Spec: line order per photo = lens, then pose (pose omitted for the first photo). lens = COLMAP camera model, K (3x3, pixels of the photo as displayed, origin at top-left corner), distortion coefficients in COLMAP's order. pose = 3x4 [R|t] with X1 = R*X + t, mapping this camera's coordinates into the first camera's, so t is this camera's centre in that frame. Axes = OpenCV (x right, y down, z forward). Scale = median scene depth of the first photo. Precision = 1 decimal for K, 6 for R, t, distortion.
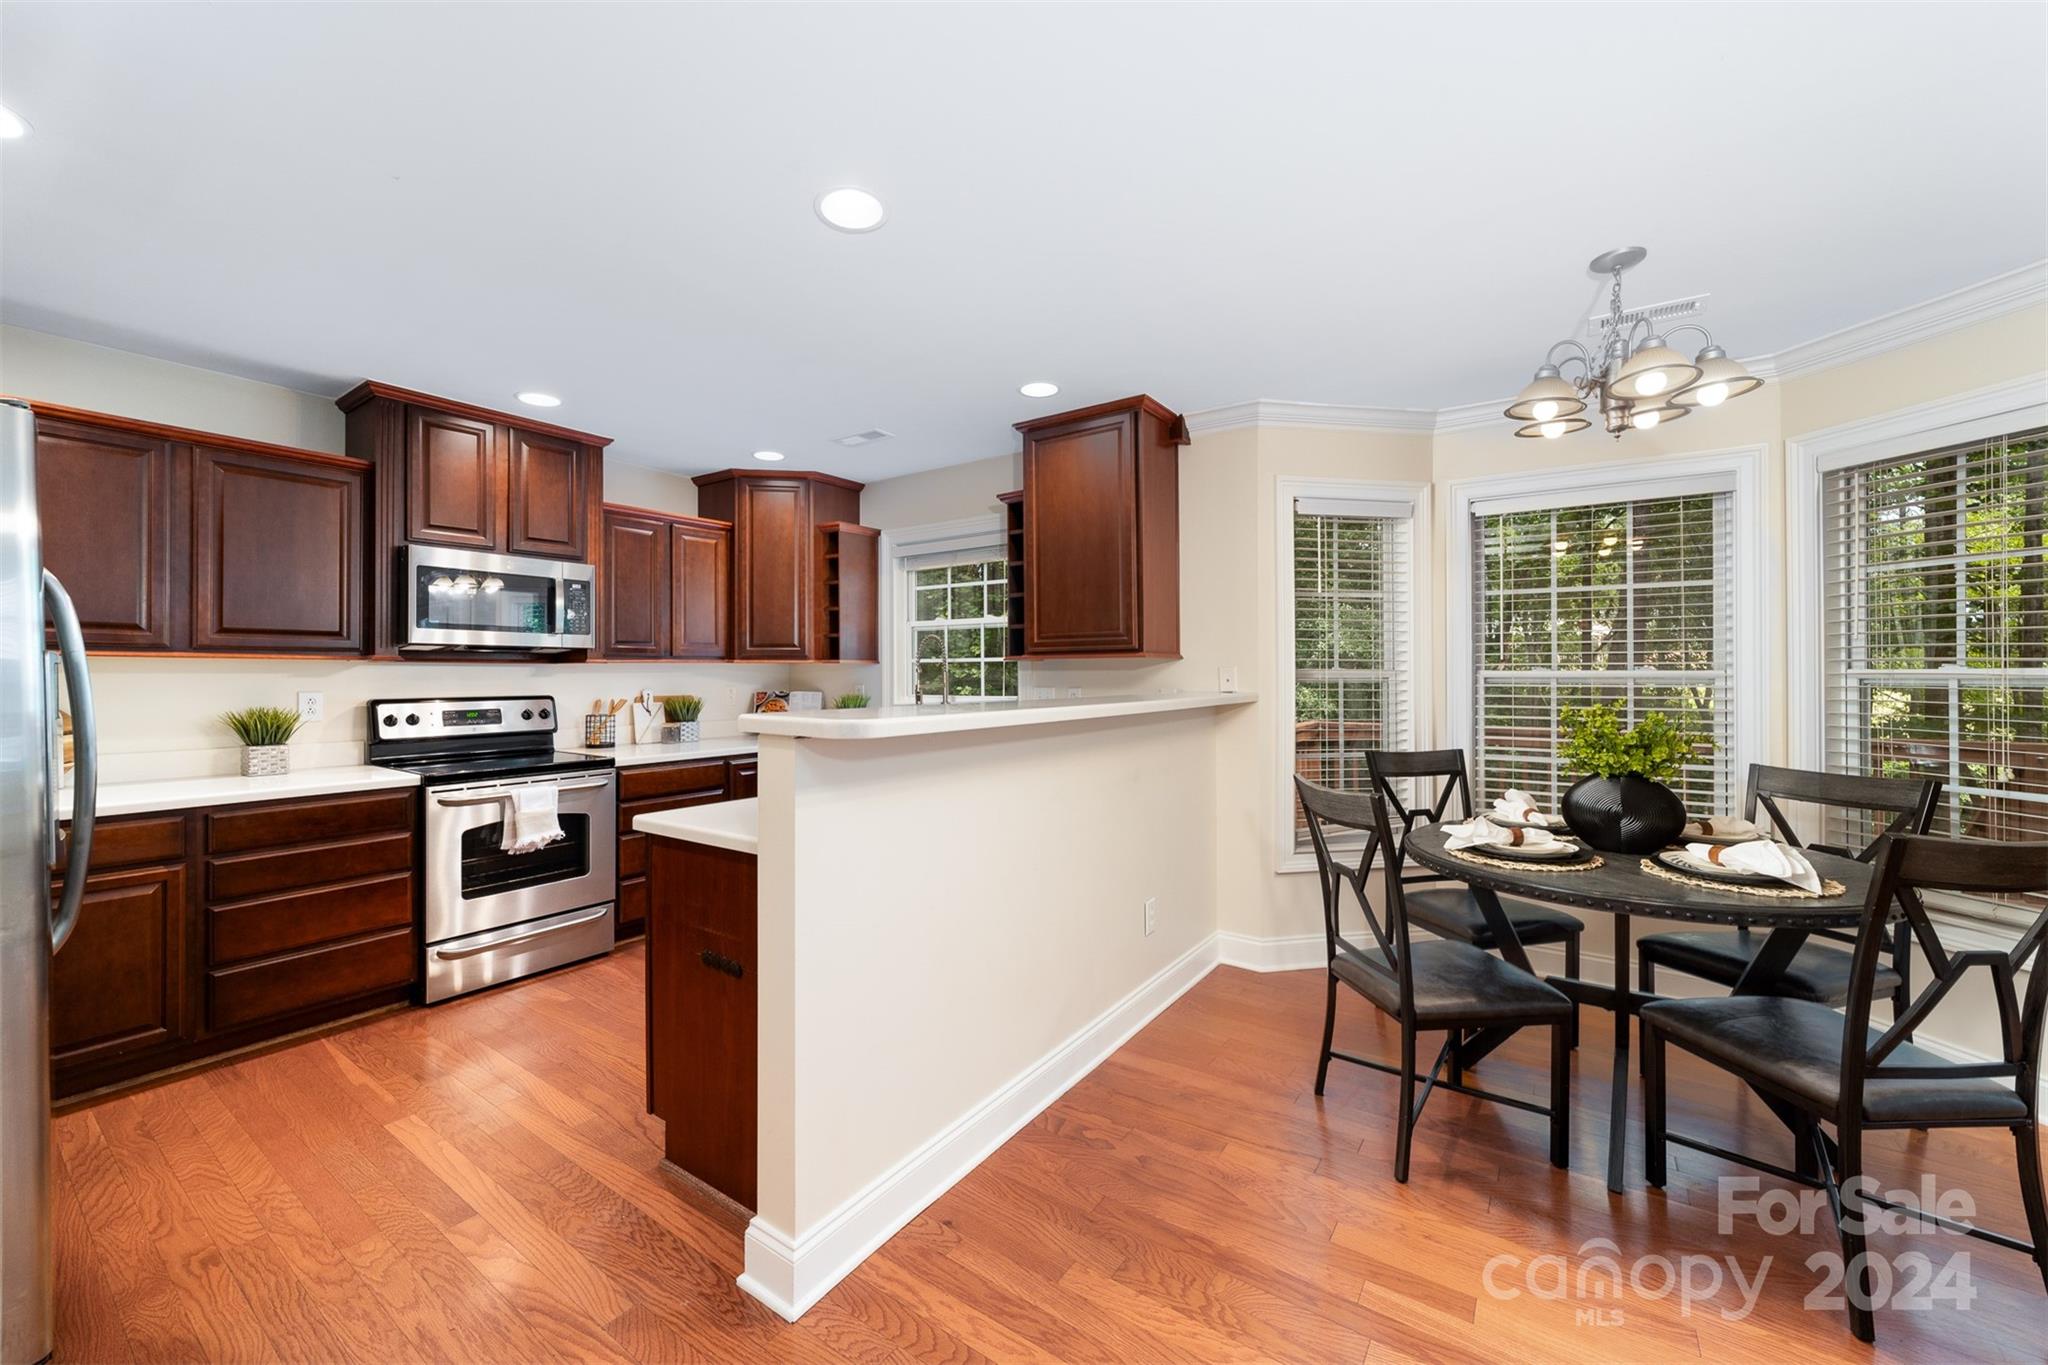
lens RADIAL K [[808.2, 0, 1003.3], [0, 808.2, 672.3], [0, 0, 1]] dist [-0.003521, 0.004969]
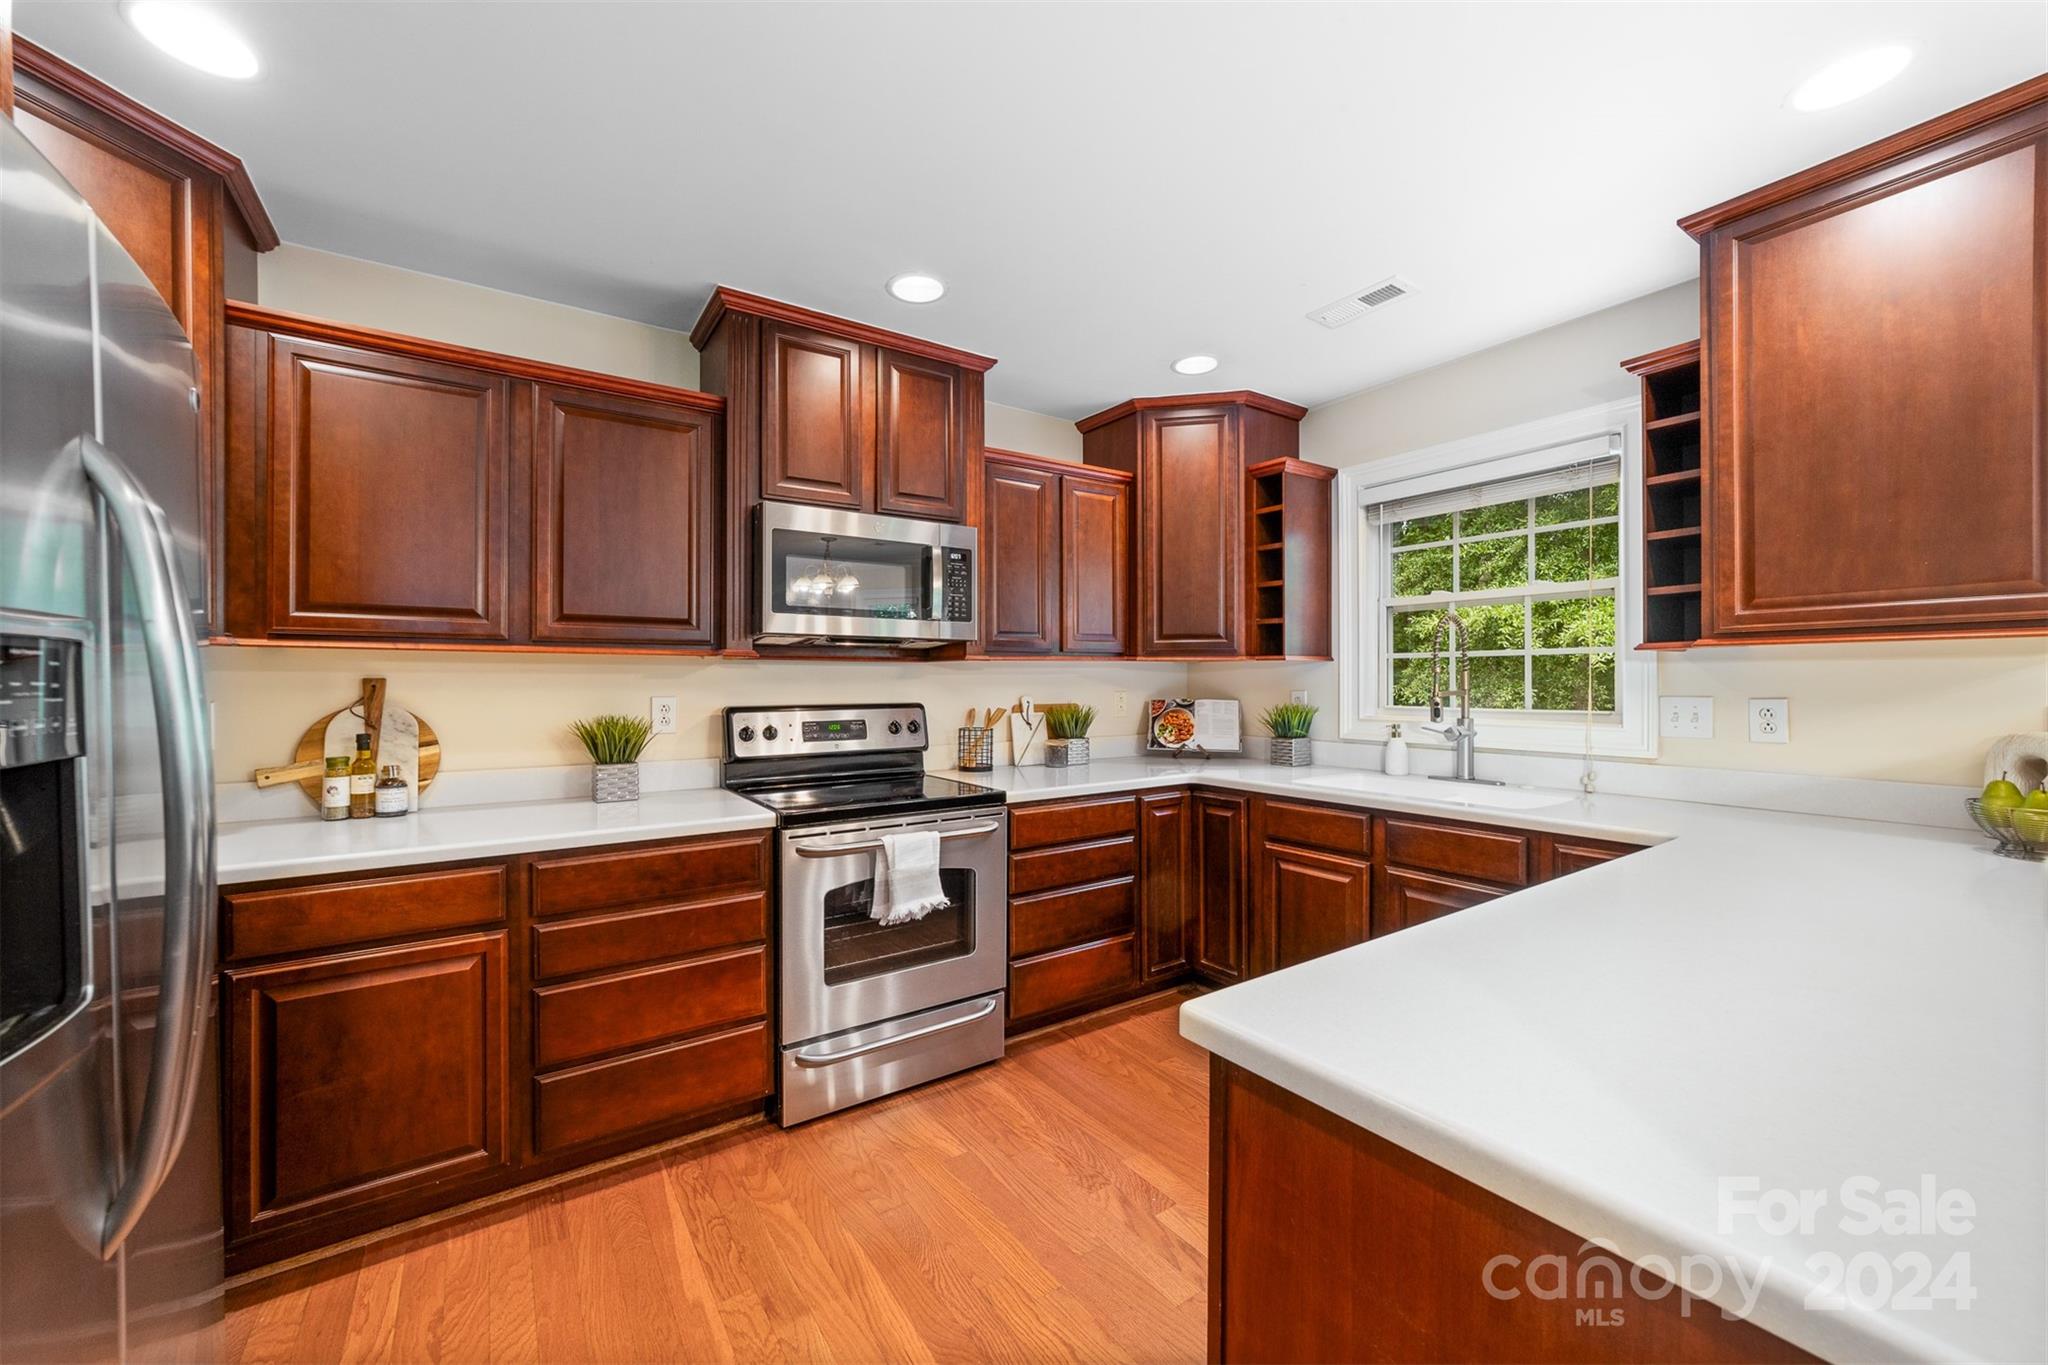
lens RADIAL K [[808.2, 0, 1009.9], [0, 808.2, 682.3], [0, 0, 1]] dist [-0.003521, 0.004969]
pose [[0.936369, 0.002387, -0.351010, -0.270893], [-0.000378, 0.999983, 0.005791, 0.005339], [0.351018, -0.005290, 0.936354, 0.395716]]
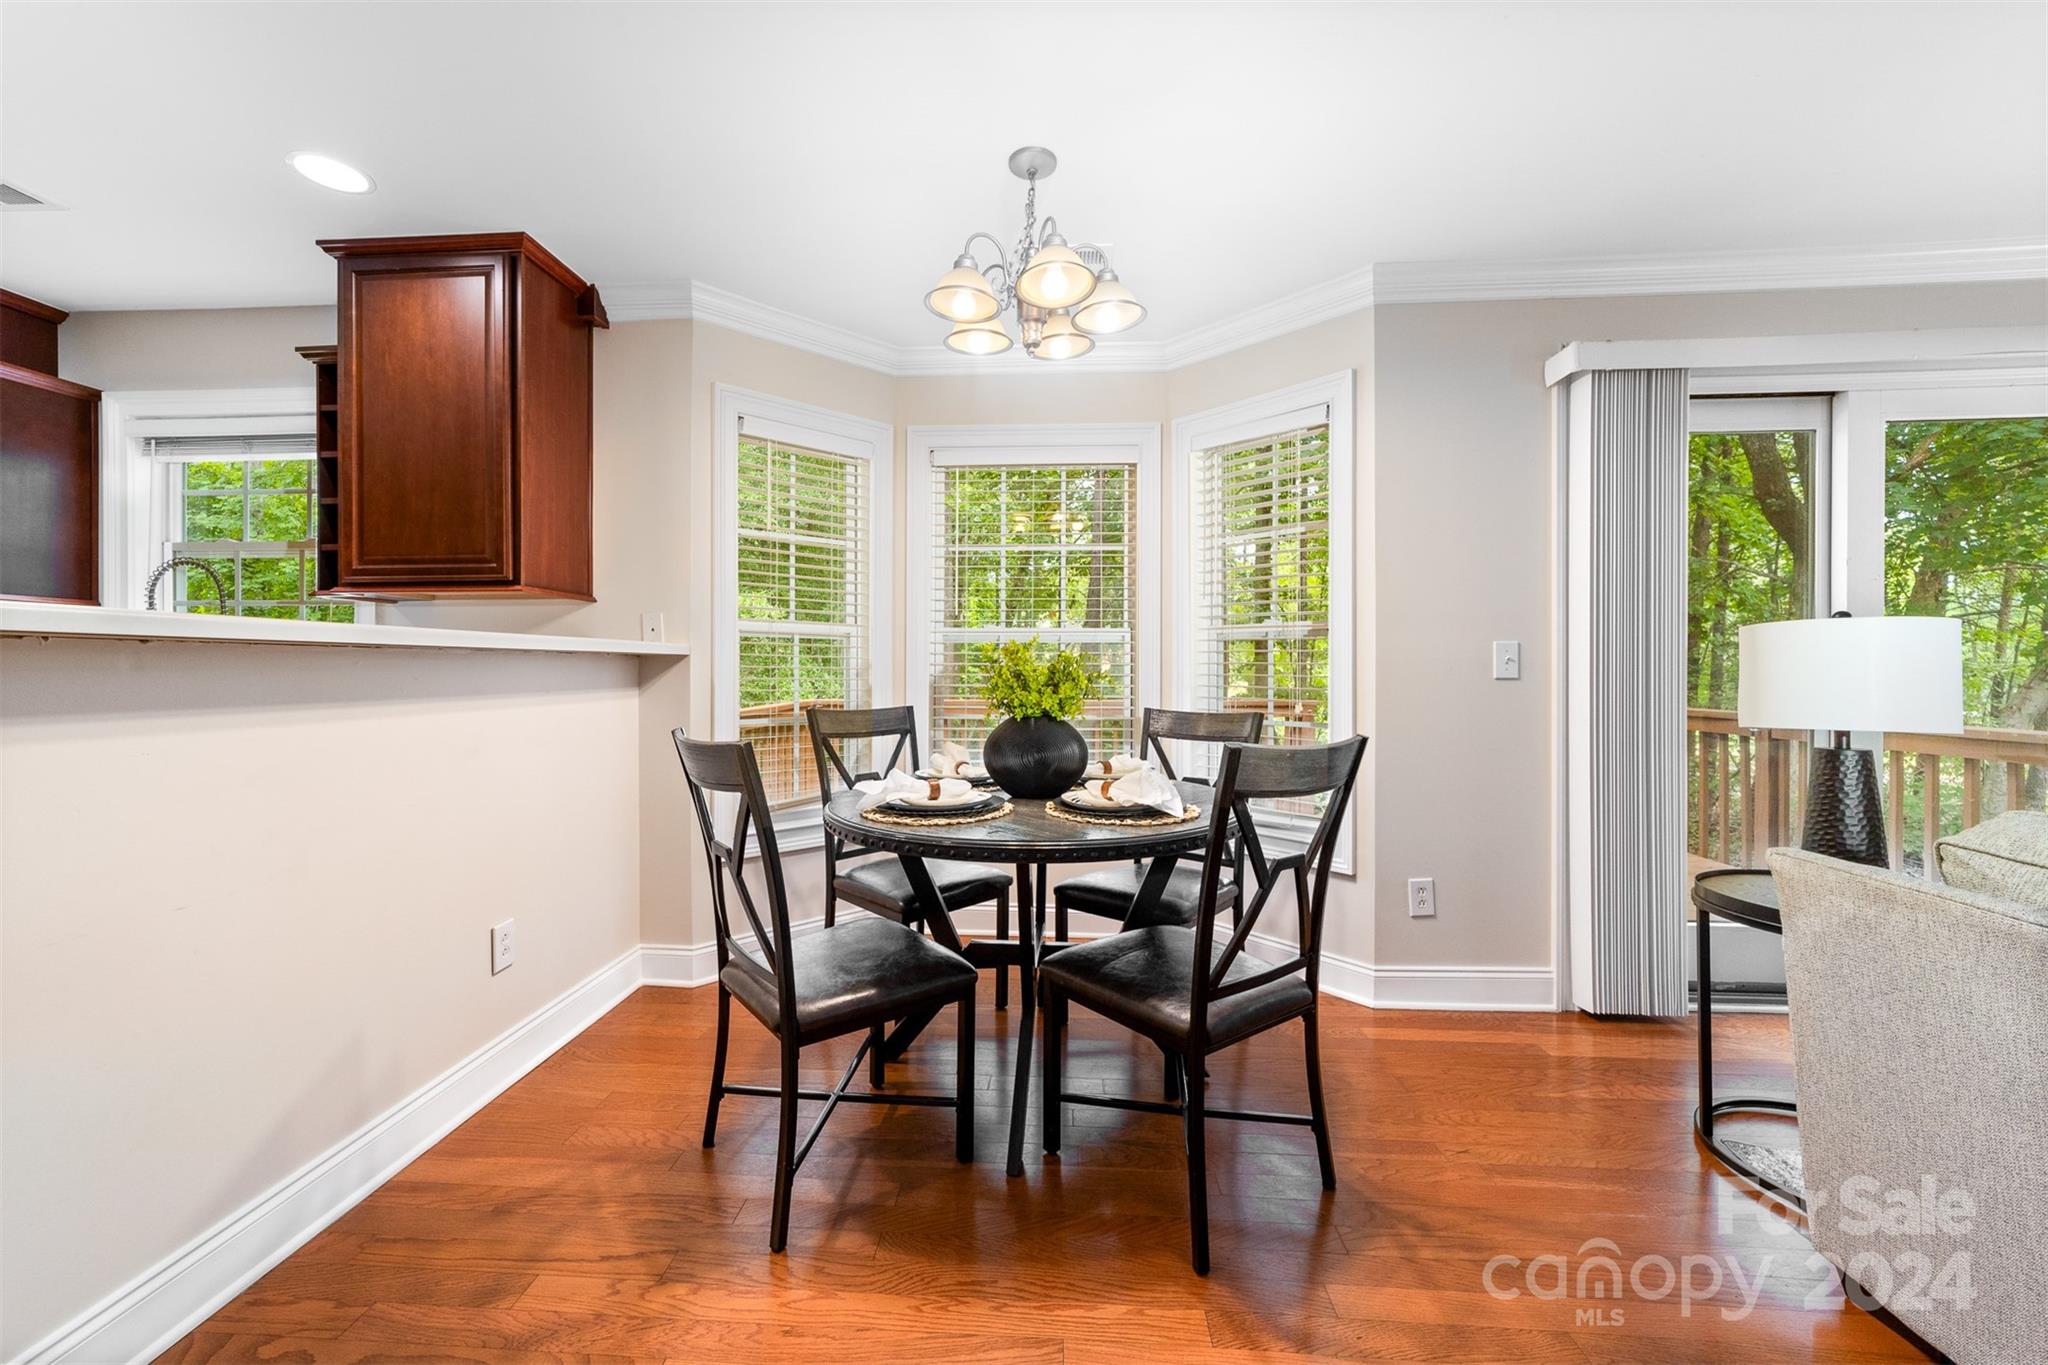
lens RADIAL K [[808.2, 0, 1011.5], [0, 808.2, 675.7], [0, 0, 1]] dist [-0.003521, 0.004969]
pose [[0.851637, 0.000629, 0.524132, 0.185763], [-0.003910, 0.999979, 0.005153, 0.056625], [-0.524118, -0.006438, 0.851621, 0.159531]]
